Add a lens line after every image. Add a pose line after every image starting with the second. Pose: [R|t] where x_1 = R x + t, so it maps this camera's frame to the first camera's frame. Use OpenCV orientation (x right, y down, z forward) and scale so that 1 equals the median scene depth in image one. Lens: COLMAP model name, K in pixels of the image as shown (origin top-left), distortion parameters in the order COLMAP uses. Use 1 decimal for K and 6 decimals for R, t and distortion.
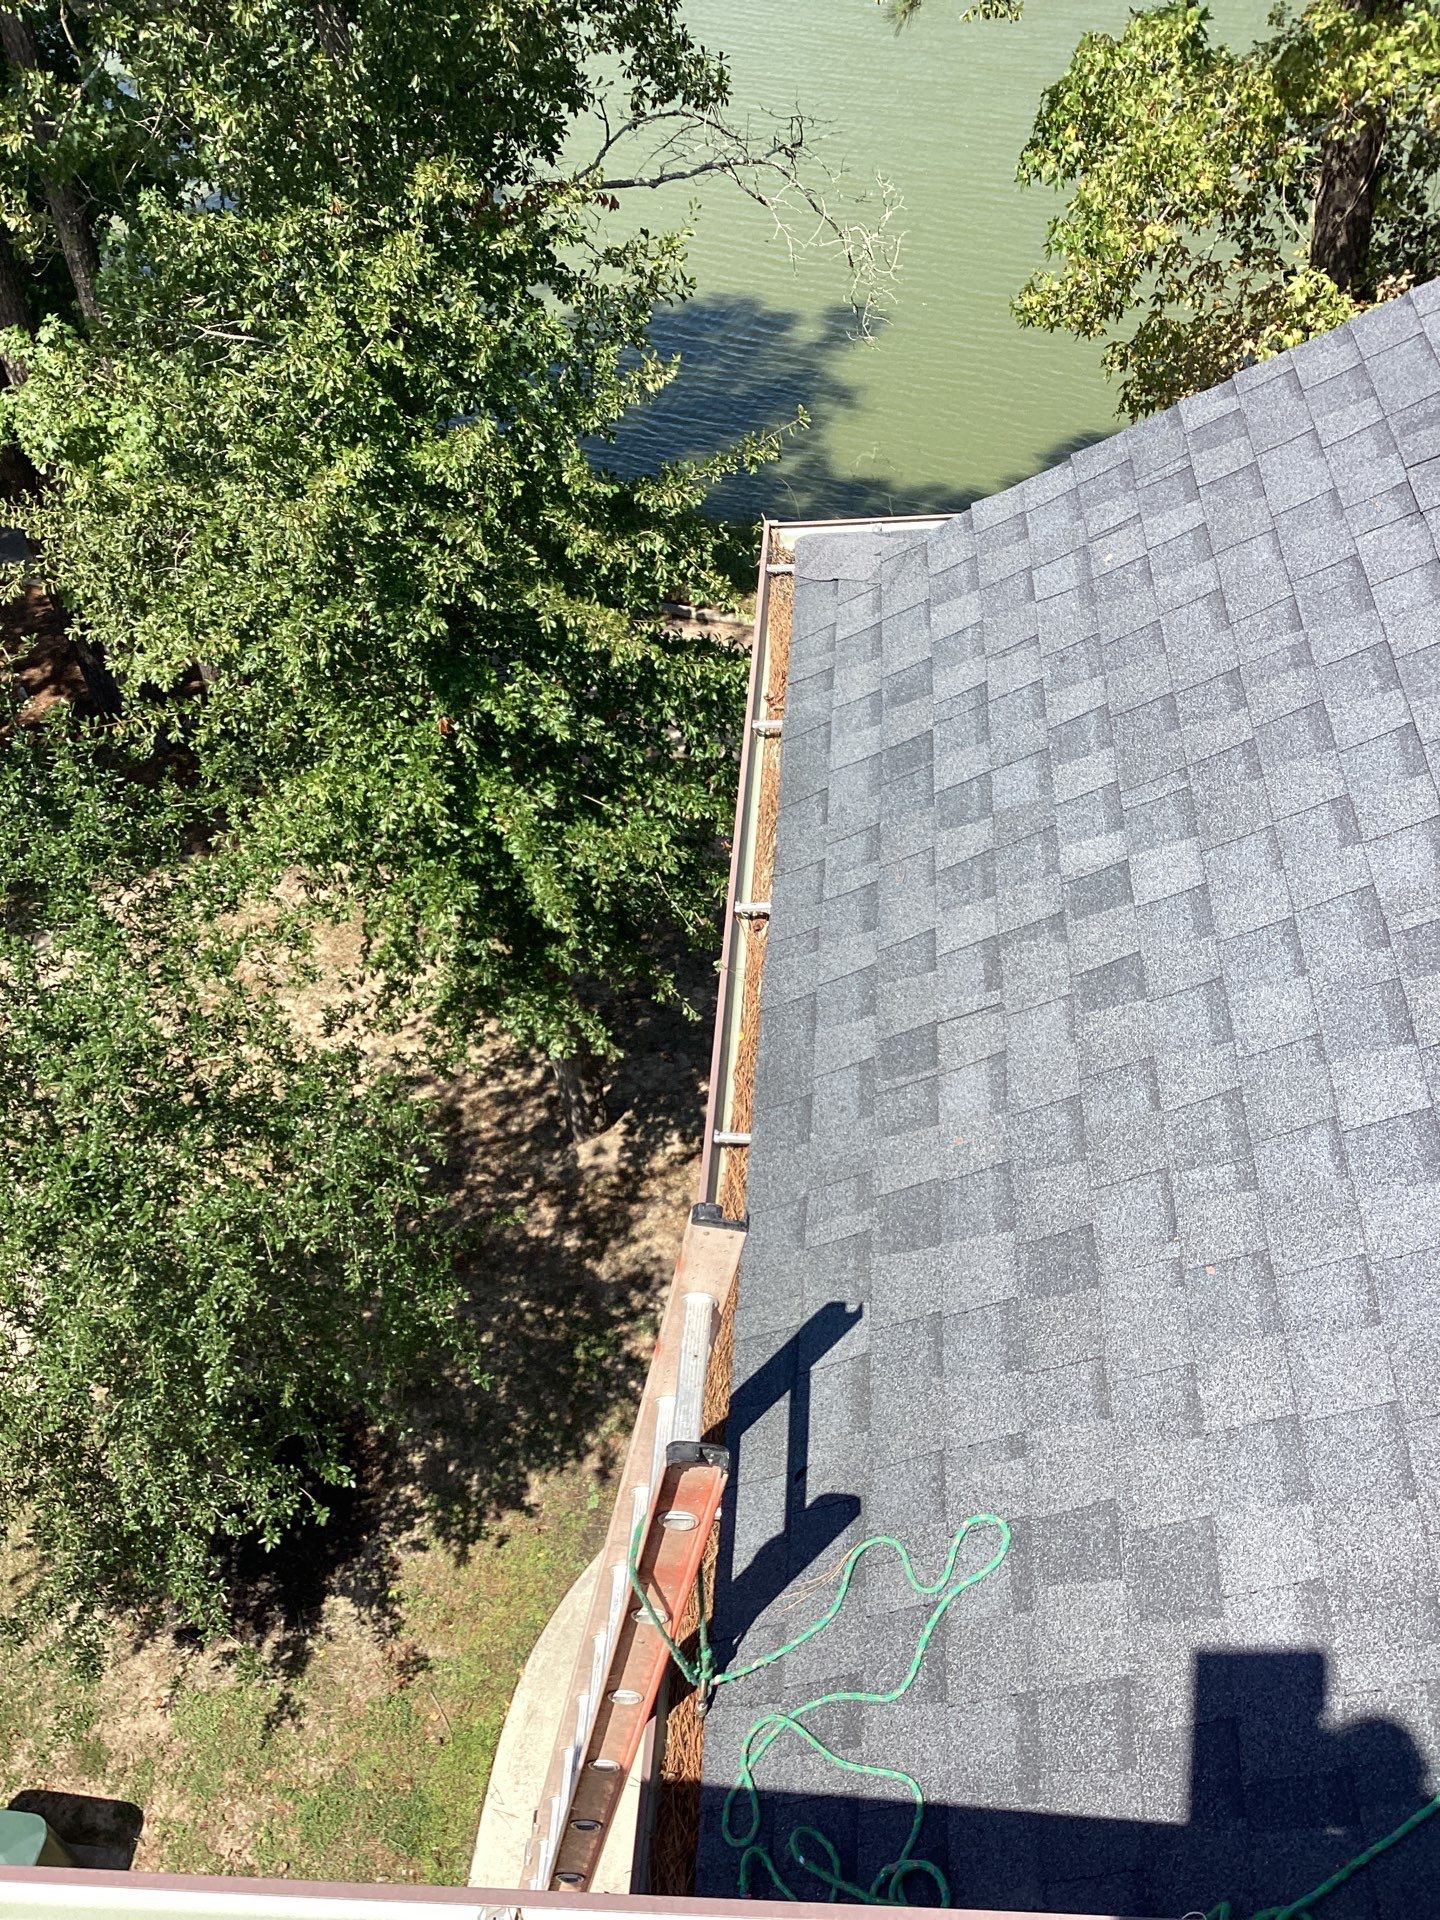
lens RADIAL K [[1754.6, 0, 721.0], [0, 1754.6, 956.1], [0, 0, 1]] dist [0.007401, -0.369099]
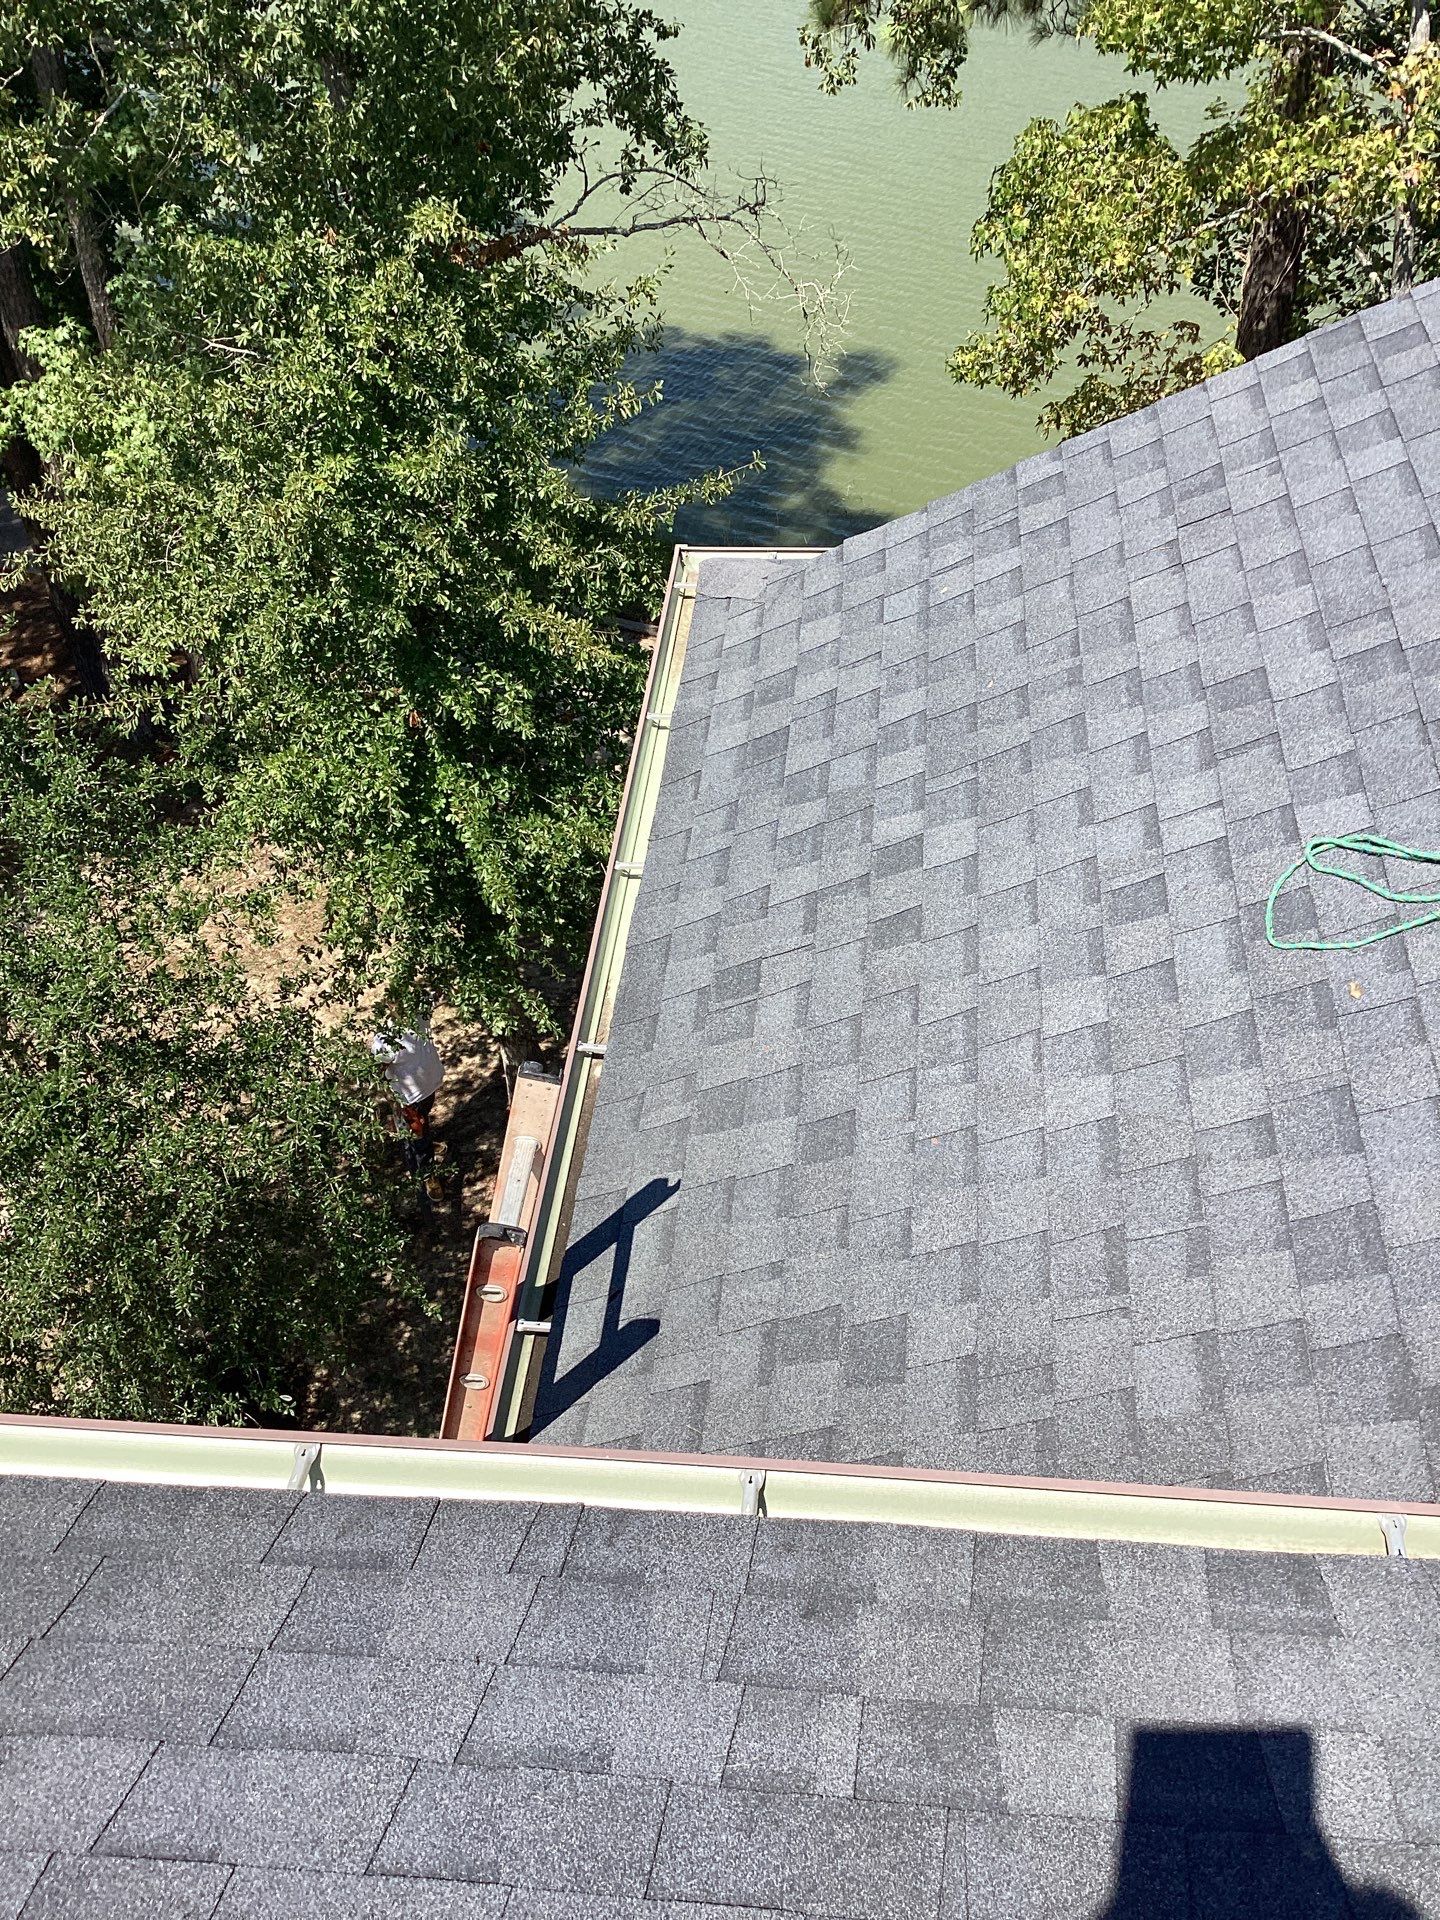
lens RADIAL K [[1722.6, 0, 783.5], [0, 1722.6, 962.5], [0, 0, 1]] dist [-0.077518, -0.177436]
pose [[0.997345, 0.047154, 0.055484, 0.056209], [-0.046896, 0.998882, -0.005934, 0.037173], [-0.055702, 0.003317, 0.998442, -0.157407]]
